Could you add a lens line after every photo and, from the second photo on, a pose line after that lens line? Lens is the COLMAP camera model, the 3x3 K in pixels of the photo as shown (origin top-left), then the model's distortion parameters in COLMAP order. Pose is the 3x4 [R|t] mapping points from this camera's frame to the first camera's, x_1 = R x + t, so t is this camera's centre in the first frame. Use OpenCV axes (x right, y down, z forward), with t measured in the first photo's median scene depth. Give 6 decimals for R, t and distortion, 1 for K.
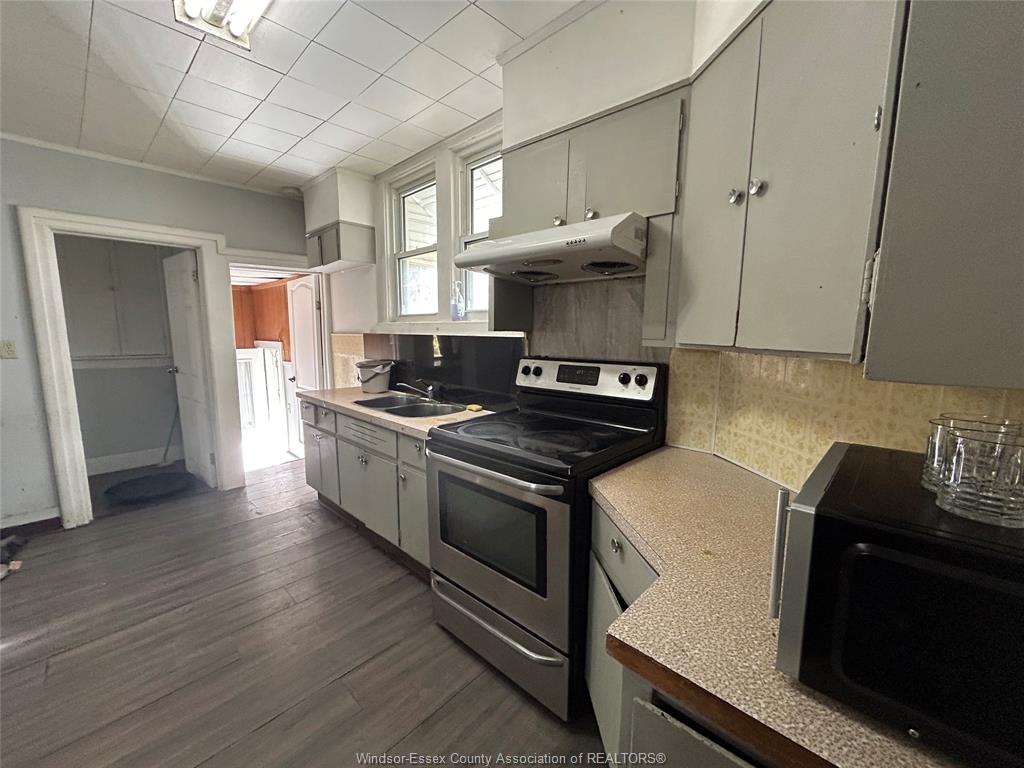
lens RADIAL K [[414.6, 0, 512.5], [0, 414.6, 384.1], [0, 0, 1]] dist [-0.000367, -0.000057]
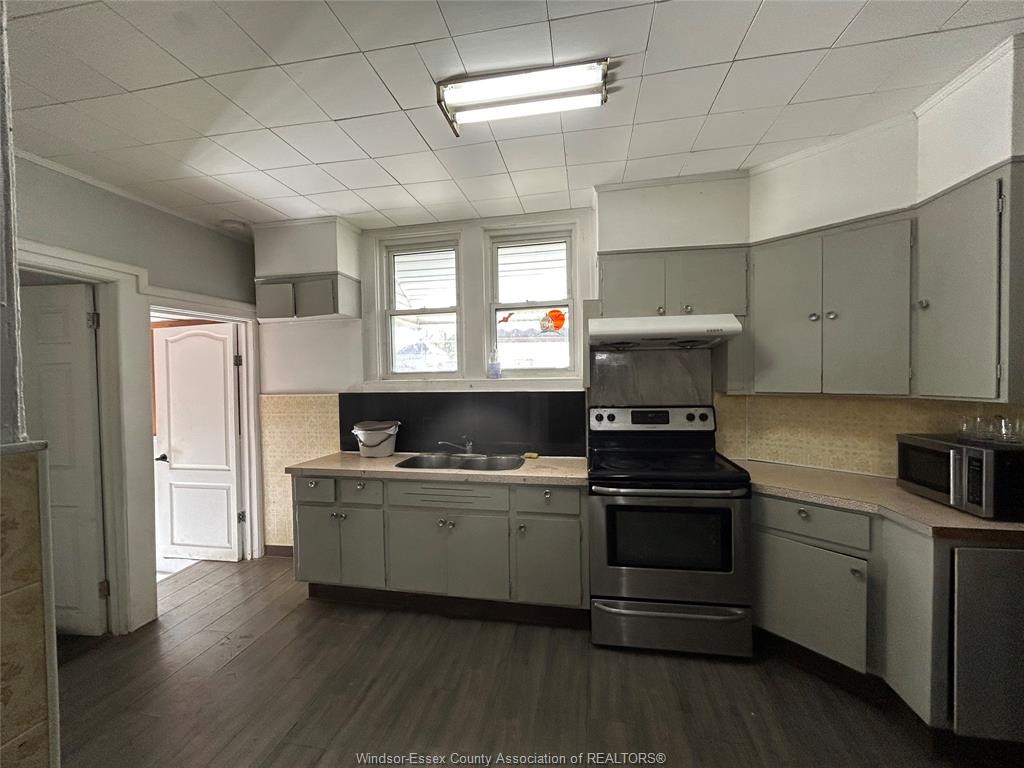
lens RADIAL K [[414.6, 0, 514.5], [0, 414.6, 381.5], [0, 0, 1]] dist [-0.000367, -0.000057]
pose [[0.837343, -0.024345, 0.546135, -0.699152], [0.090268, 0.991452, -0.094203, -0.037403], [-0.539174, 0.128178, 0.832383, 0.065819]]
